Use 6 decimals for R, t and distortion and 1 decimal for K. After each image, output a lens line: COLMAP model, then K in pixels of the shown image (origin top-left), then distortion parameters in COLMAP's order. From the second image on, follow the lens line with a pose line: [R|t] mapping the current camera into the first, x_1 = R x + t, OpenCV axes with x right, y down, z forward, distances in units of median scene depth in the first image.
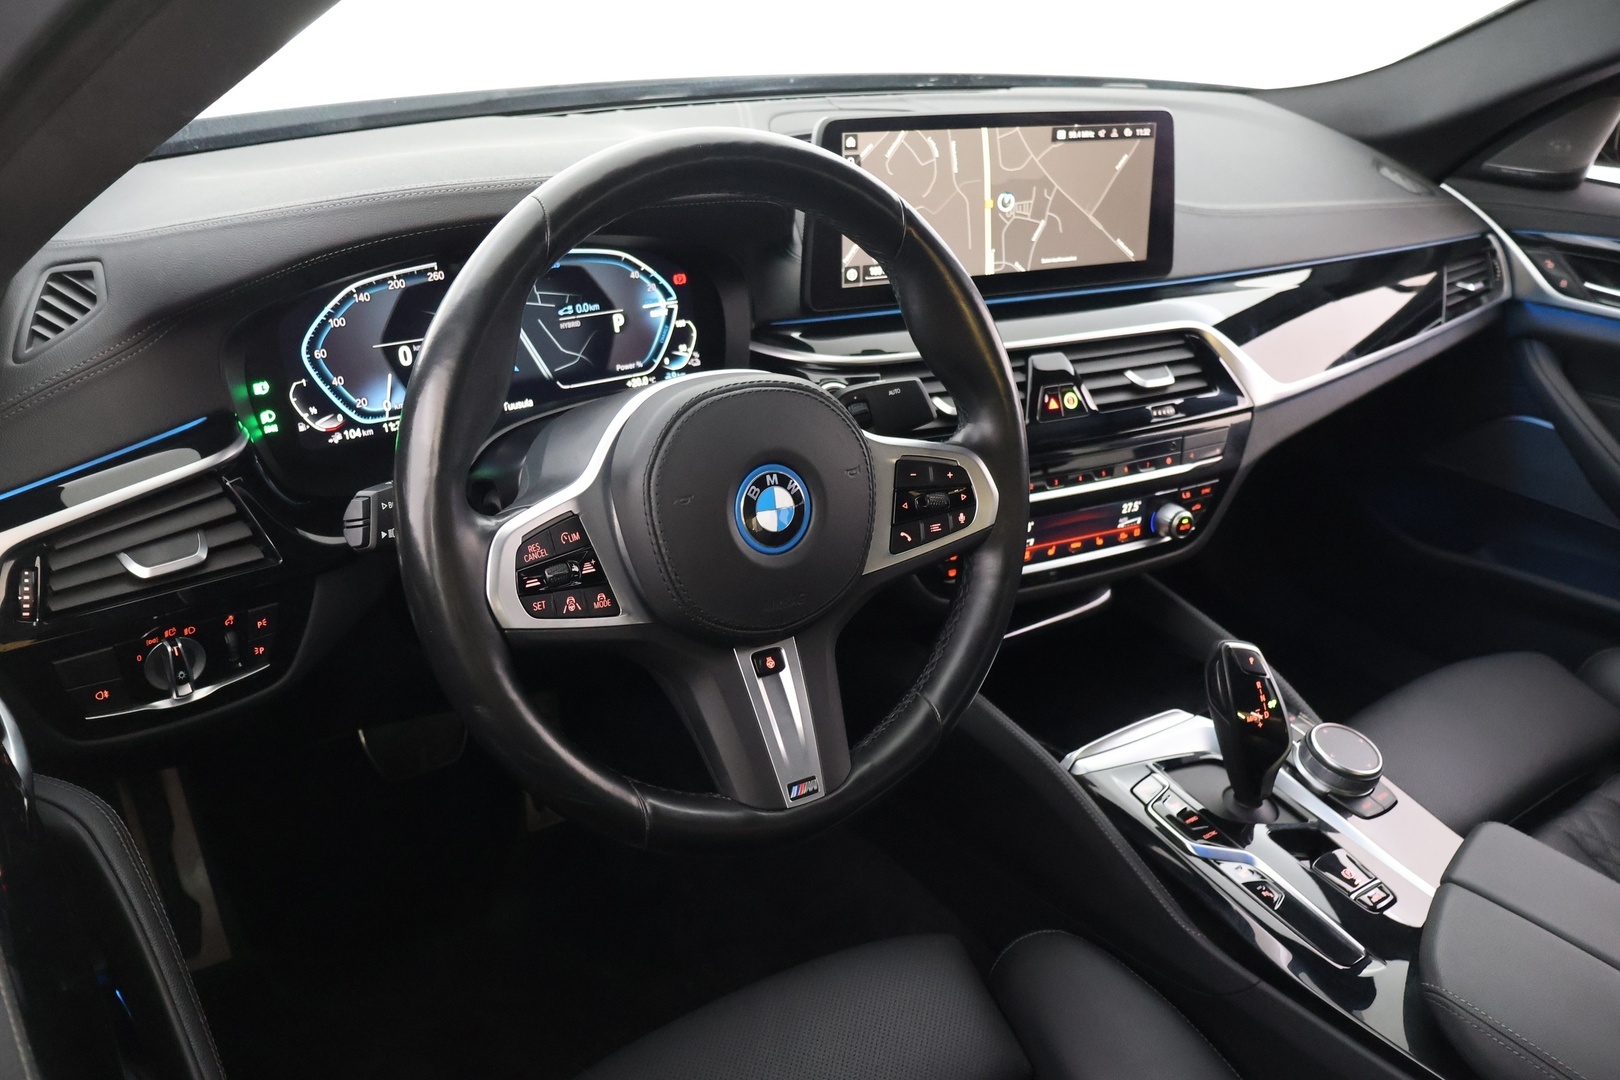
lens RADIAL K [[1356.5, 0, 810.4], [0, 1356.5, 541.7], [0, 0, 1]] dist [-0.000129, -0.000214]
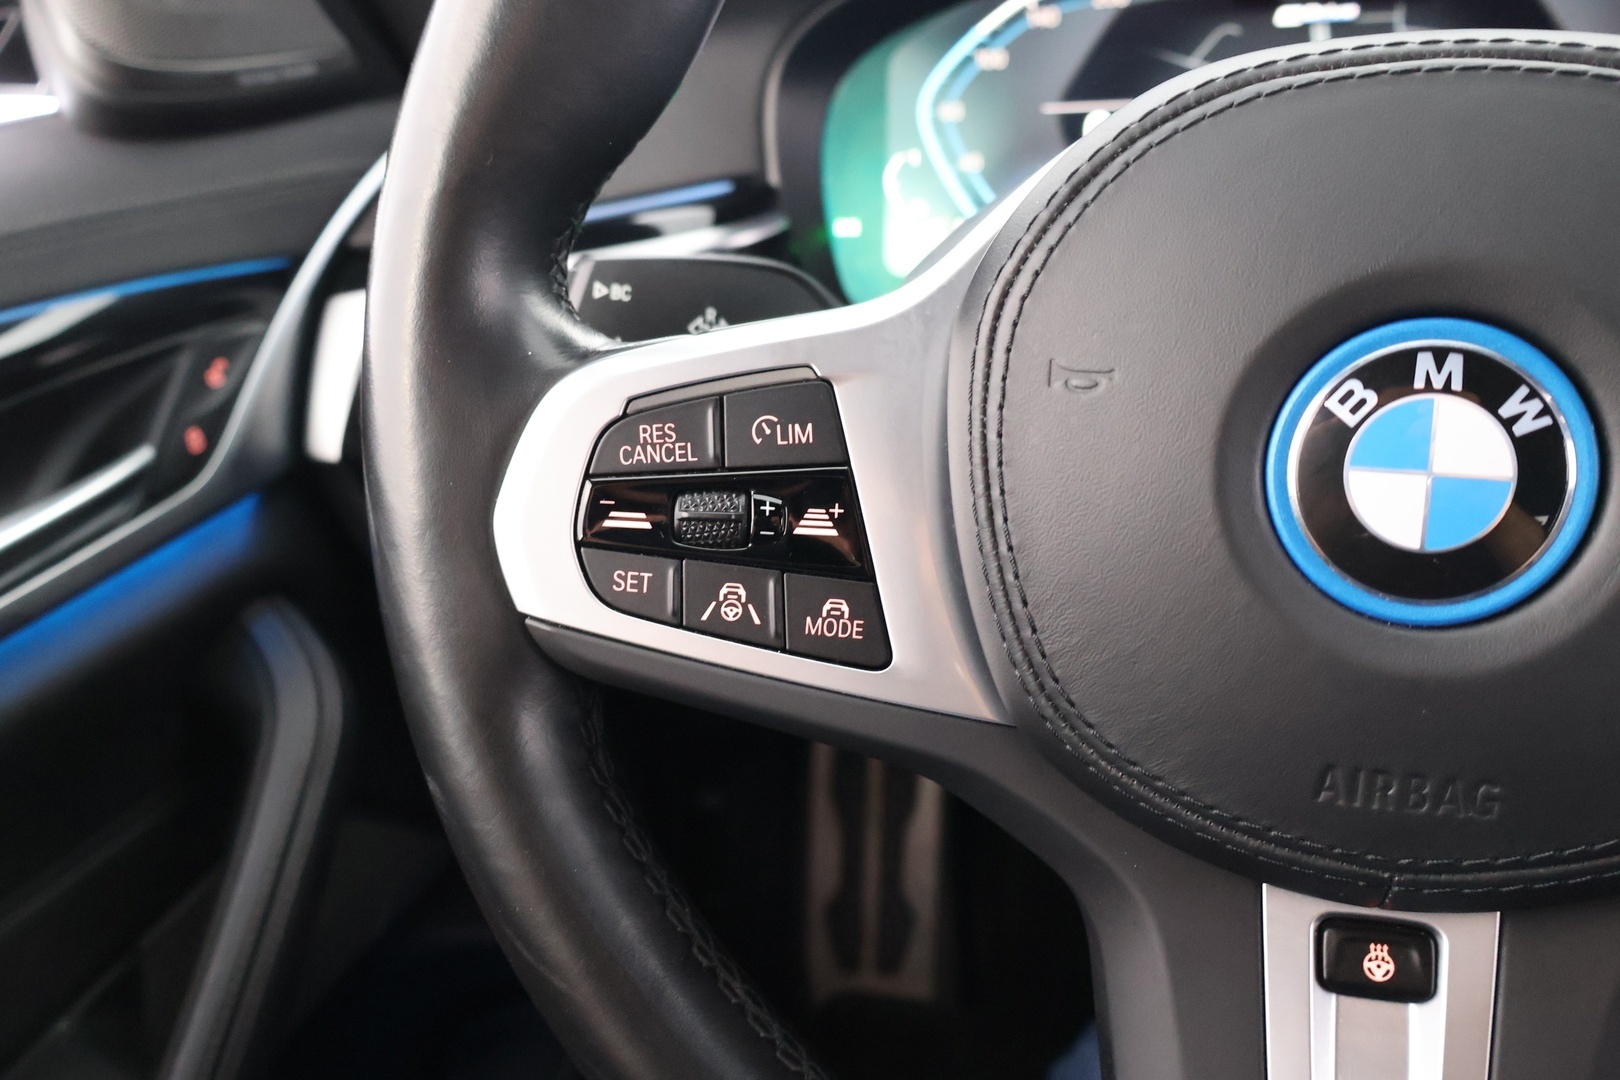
lens RADIAL K [[1485.7, 0, 810.6], [0, 1485.7, 534.0], [0, 0, 1]] dist [0.000741, 0.000000]
pose [[0.622217, 0.199988, -0.756869, 0.137159], [-0.200993, 0.975220, 0.092448, -0.014271], [0.756603, 0.094603, 0.646995, 0.701909]]
